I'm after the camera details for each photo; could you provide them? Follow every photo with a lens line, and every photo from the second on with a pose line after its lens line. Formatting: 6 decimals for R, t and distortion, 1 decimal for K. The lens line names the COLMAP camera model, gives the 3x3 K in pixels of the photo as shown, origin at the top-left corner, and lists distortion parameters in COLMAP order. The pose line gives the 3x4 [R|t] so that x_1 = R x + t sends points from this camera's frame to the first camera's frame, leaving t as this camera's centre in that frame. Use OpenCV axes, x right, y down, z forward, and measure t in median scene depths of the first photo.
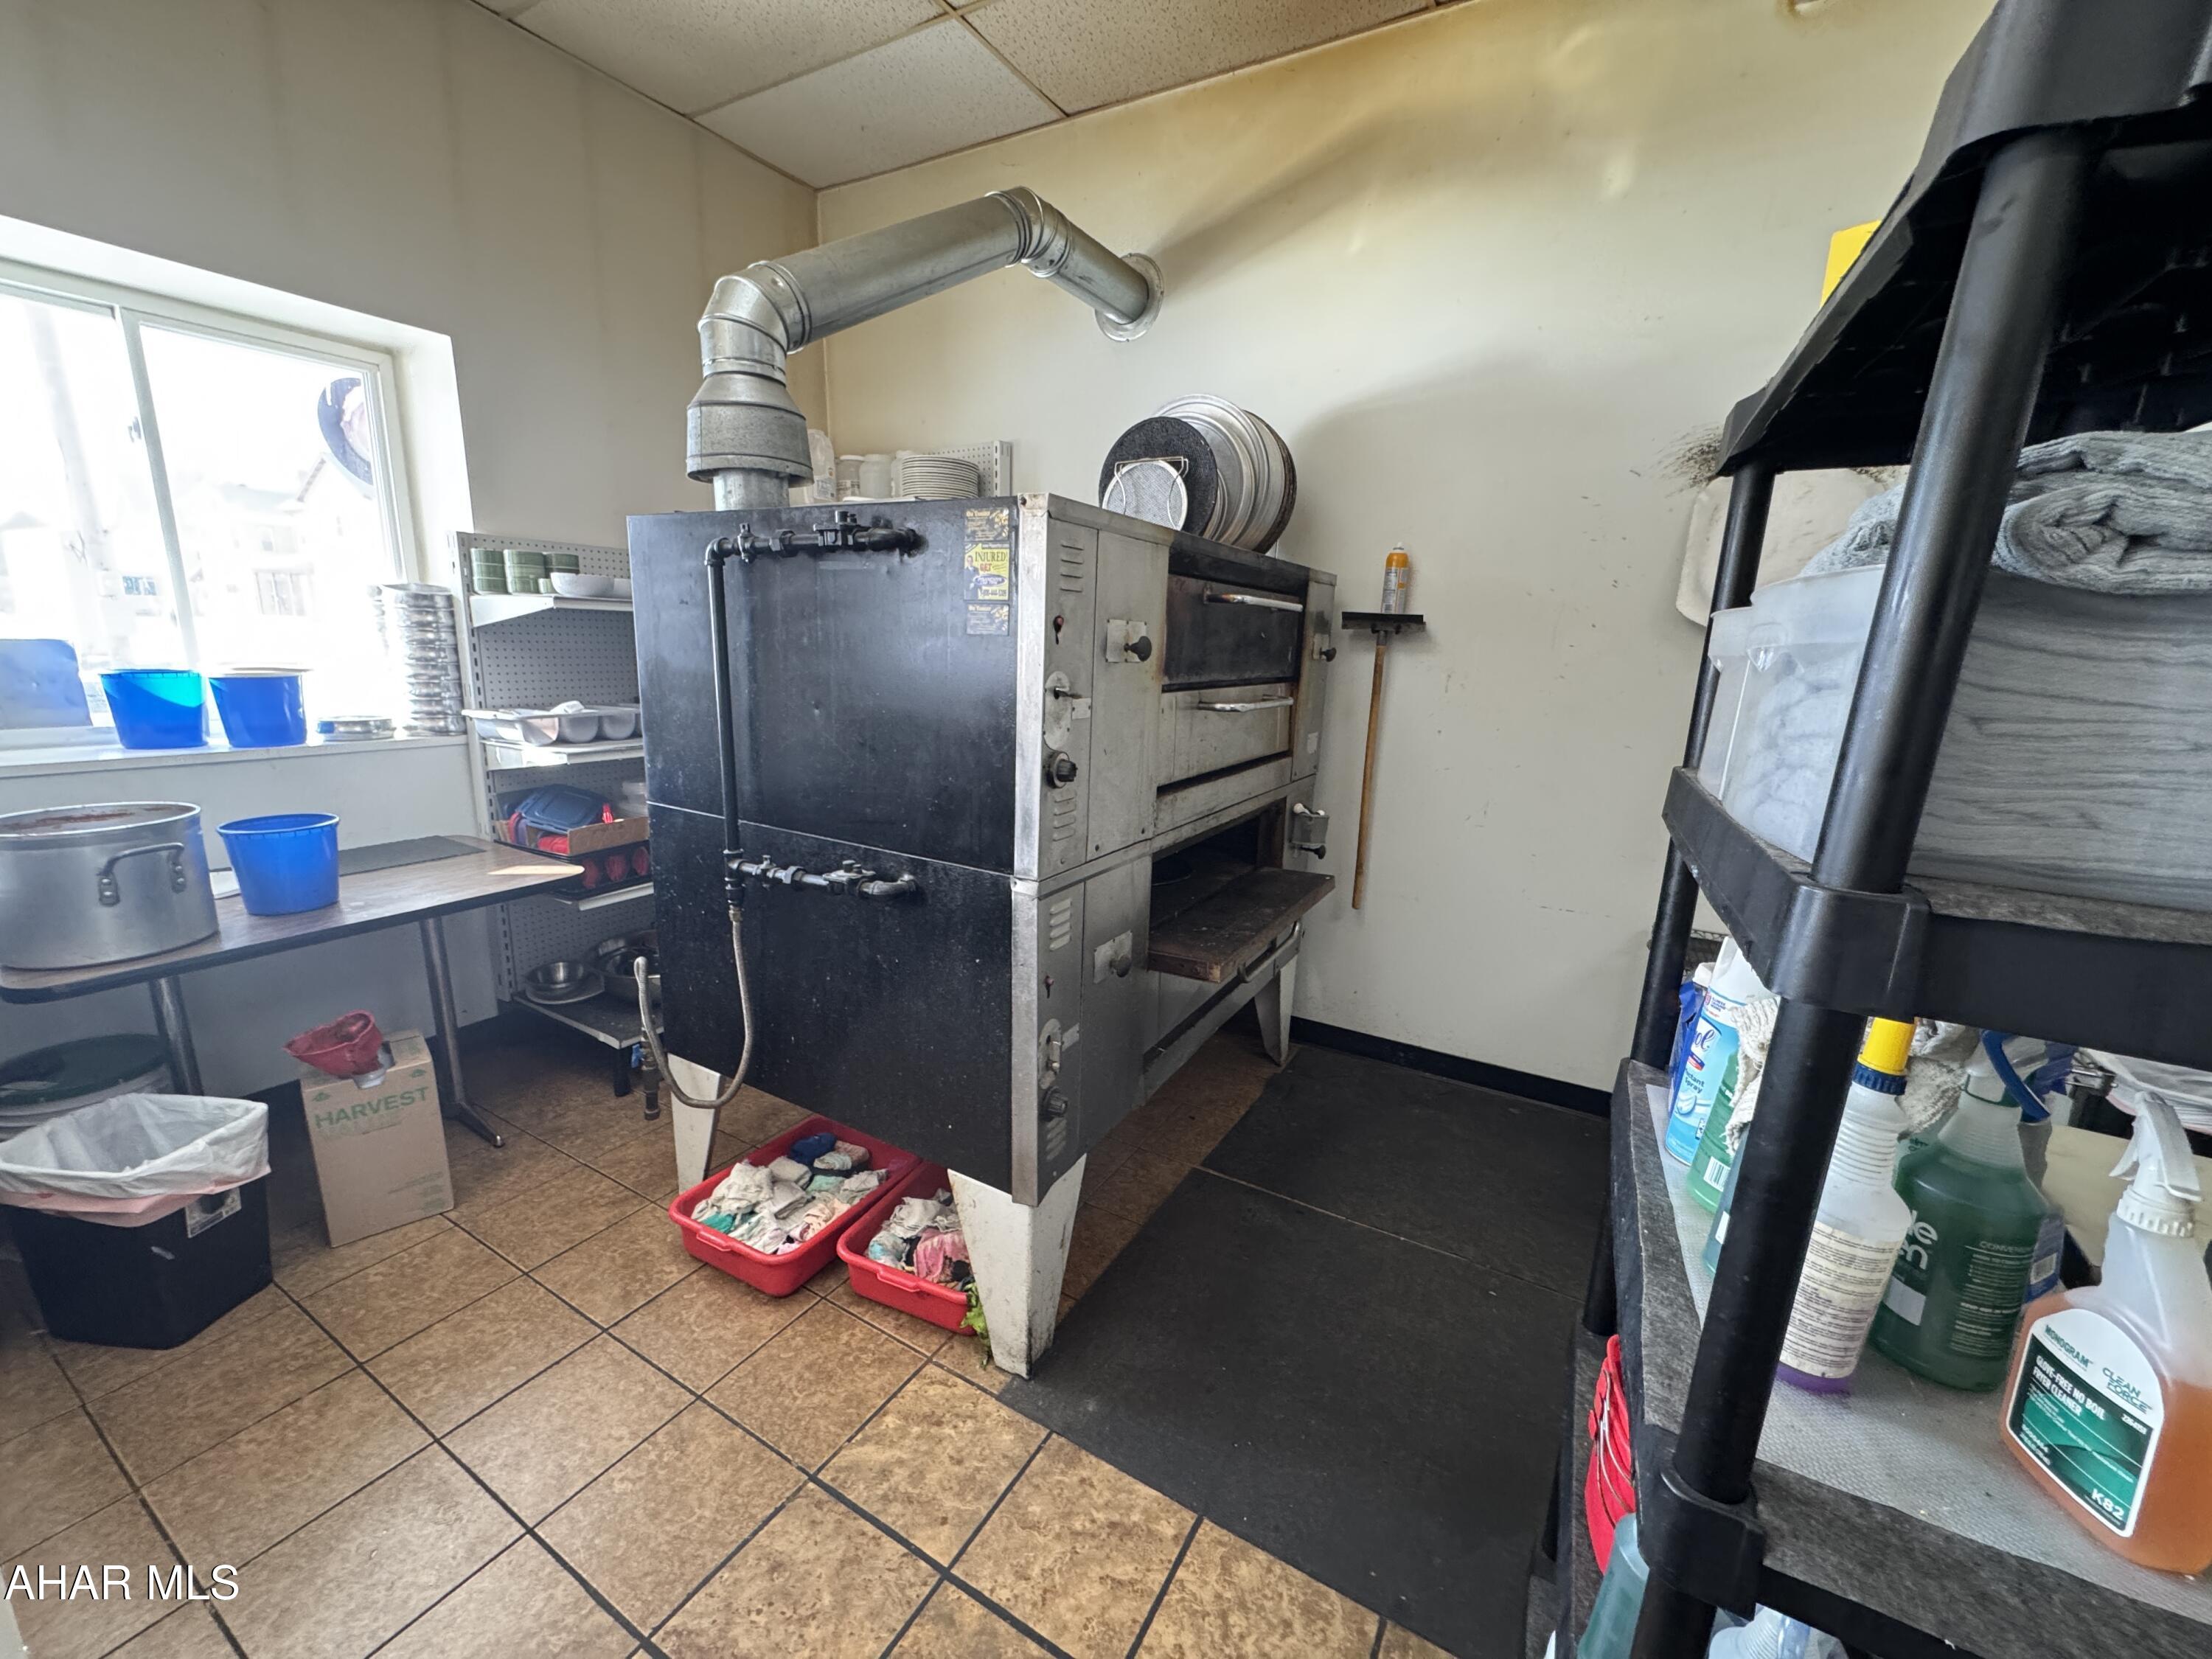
lens RADIAL K [[880.1, 0, 1110.3], [0, 880.1, 843.6], [0, 0, 1]] dist [-0.004139, 0.000644]
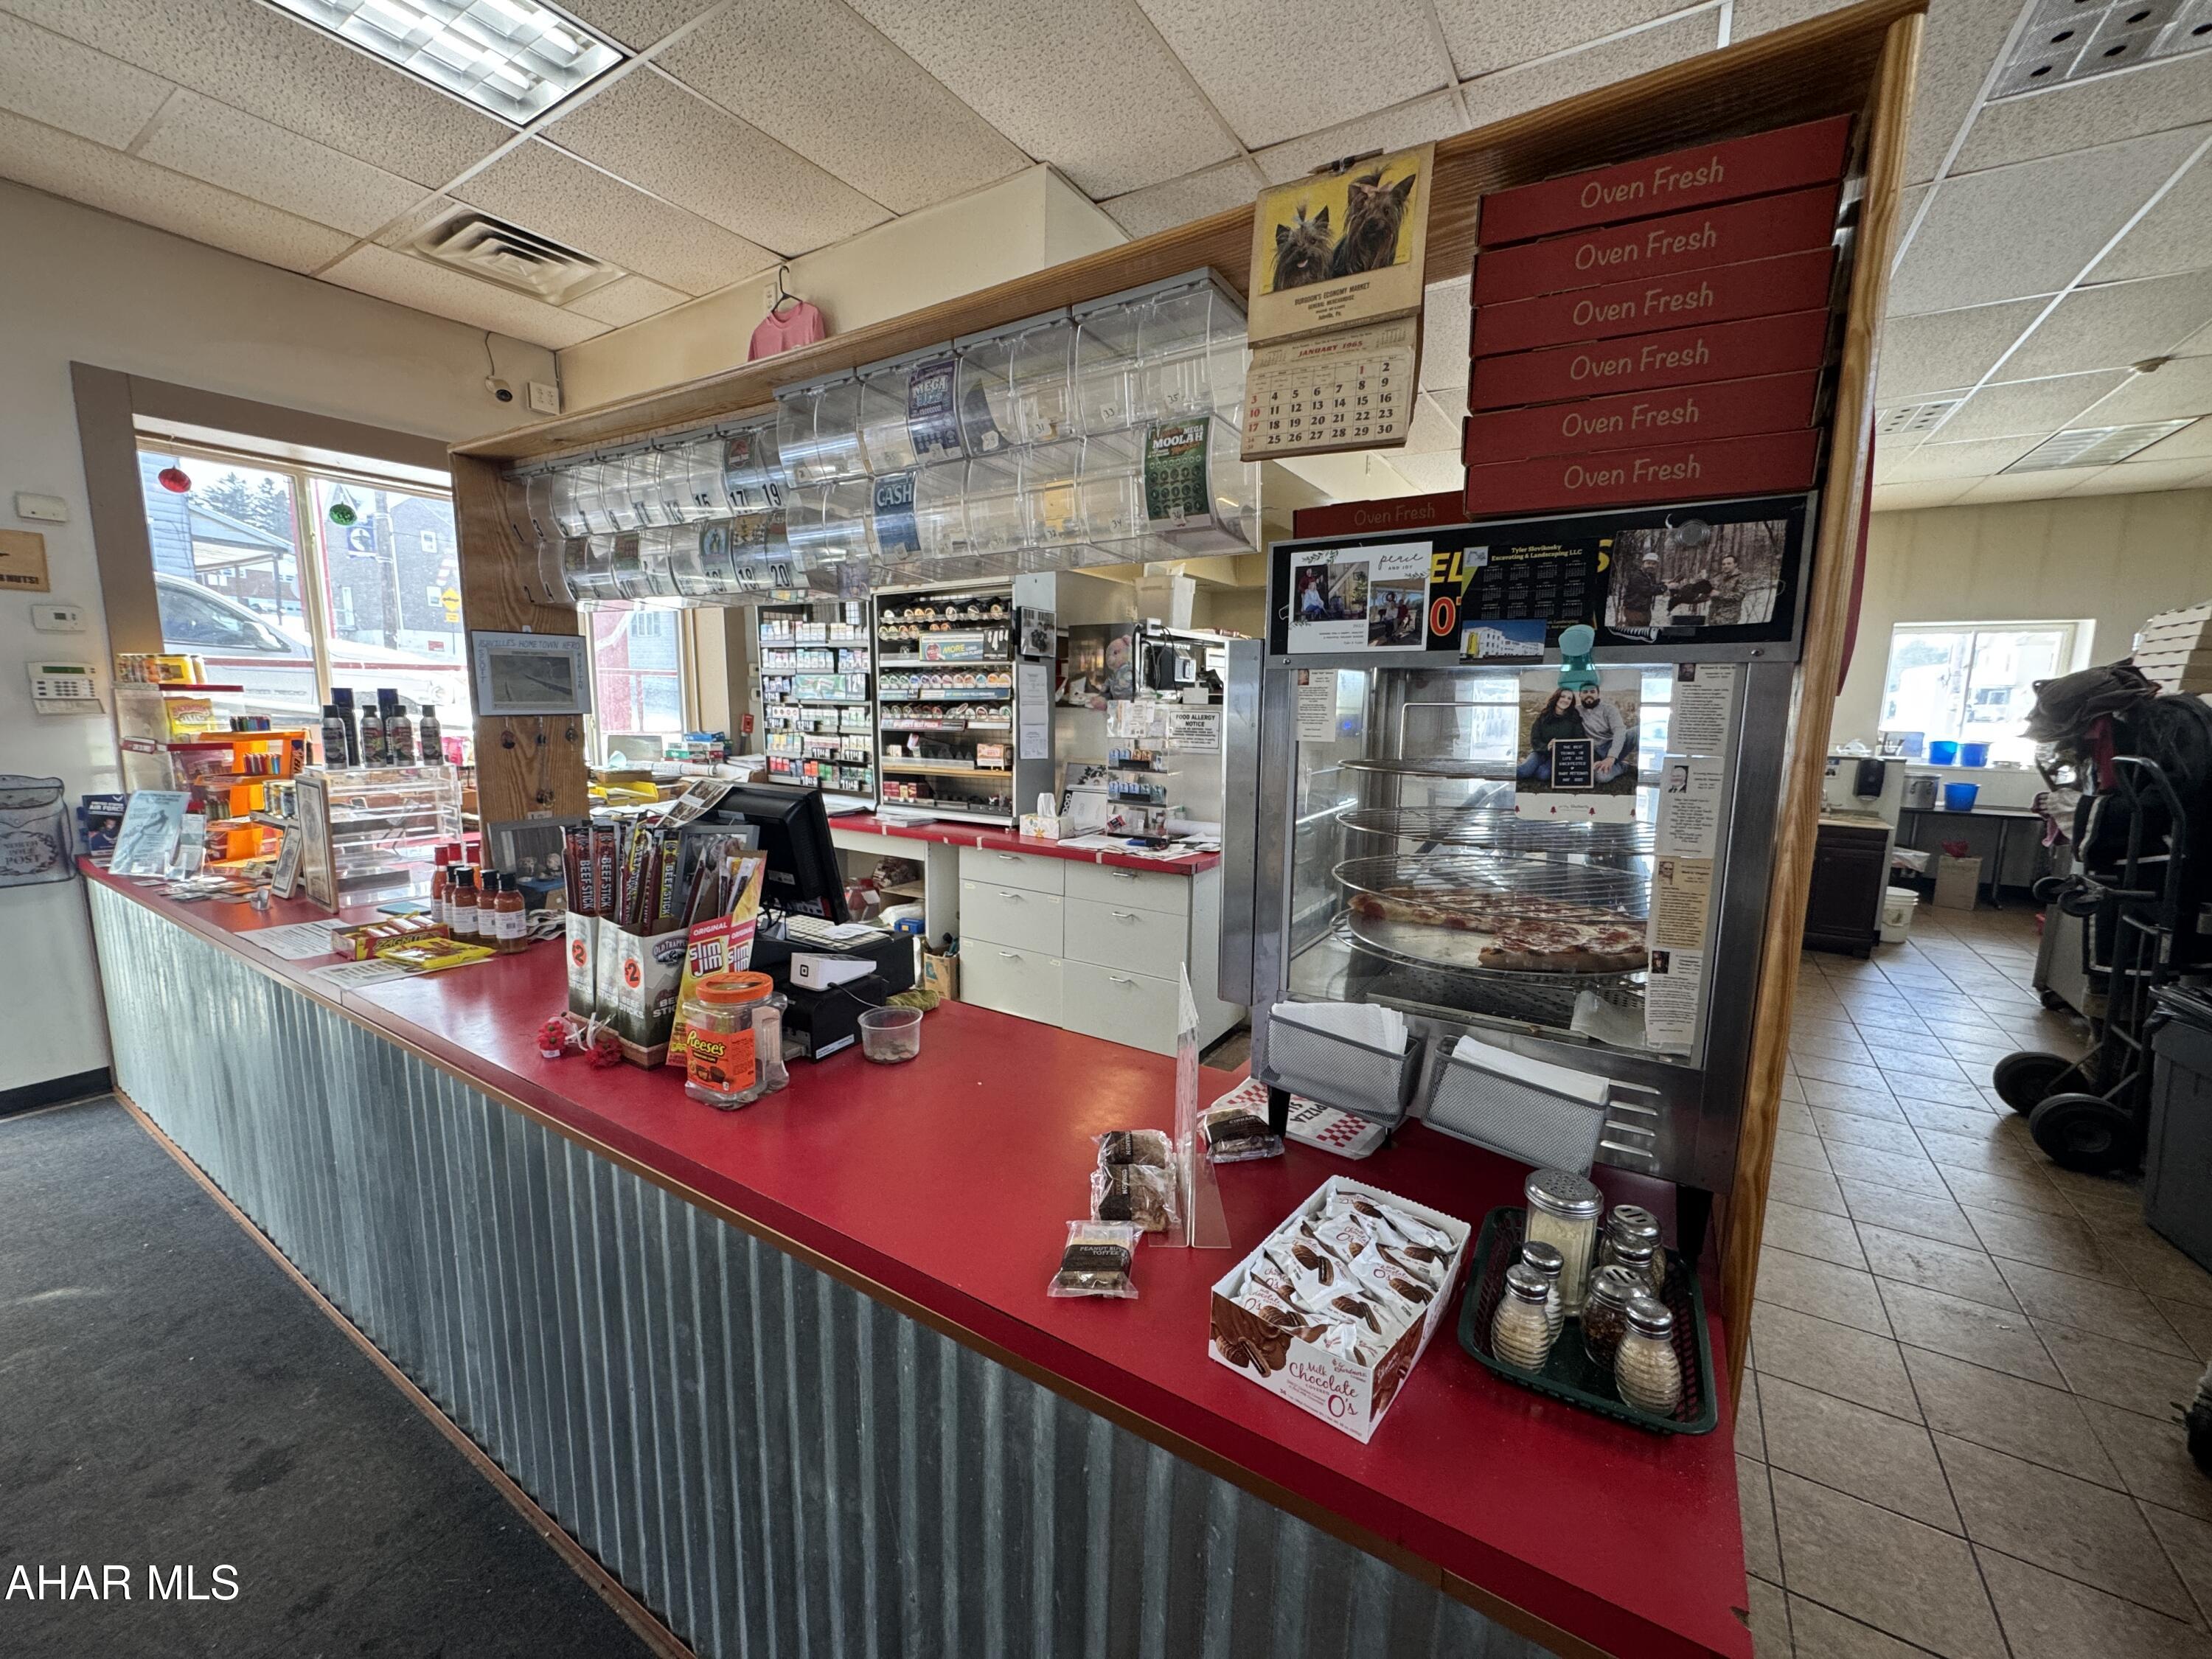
lens RADIAL K [[880.1, 0, 1106.1], [0, 880.1, 826.5], [0, 0, 1]] dist [-0.004139, 0.000644]
pose [[-0.035207, 0.116911, -0.992518, 2.562558], [-0.245855, 0.961600, 0.121990, 0.531291], [0.968667, 0.248310, -0.005112, -2.161921]]
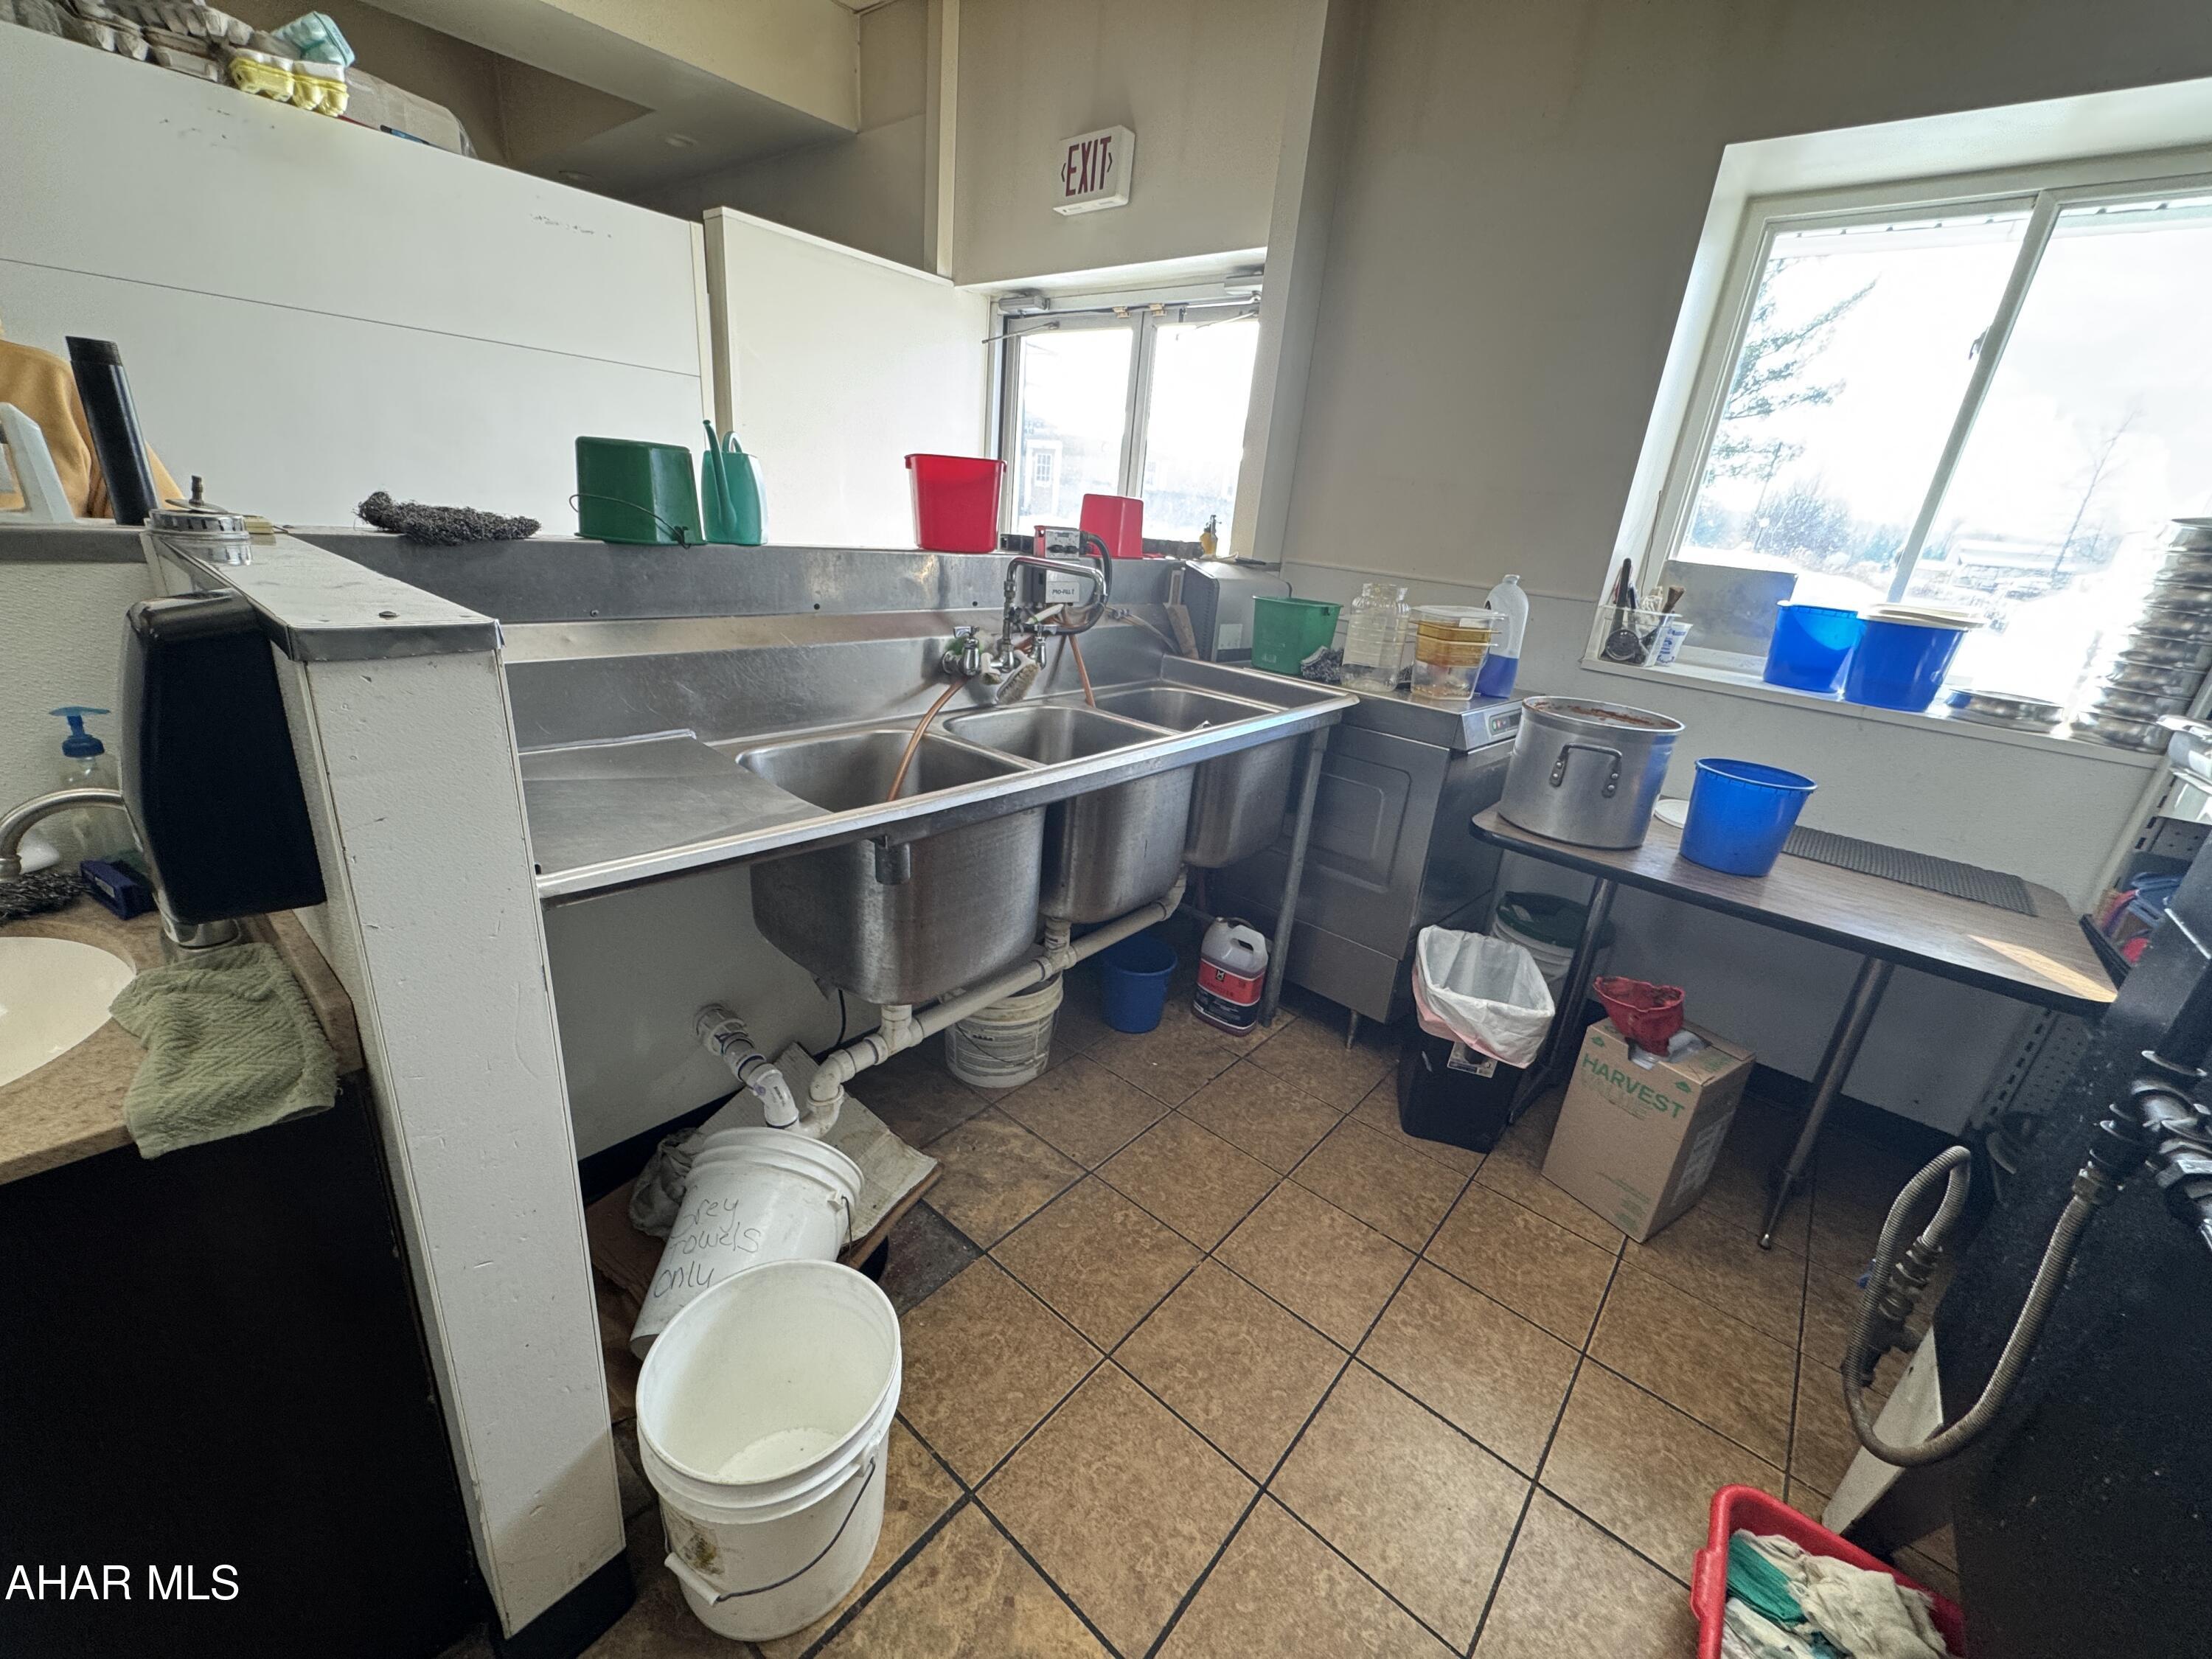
lens RADIAL K [[880.1, 0, 1101.5], [0, 880.1, 832.9], [0, 0, 1]] dist [-0.004139, 0.000644]
pose [[-0.177805, 0.296092, -0.938464, 0.021110], [-0.316662, 0.885720, 0.339447, -0.060180], [0.931724, 0.357532, -0.063725, 0.450426]]
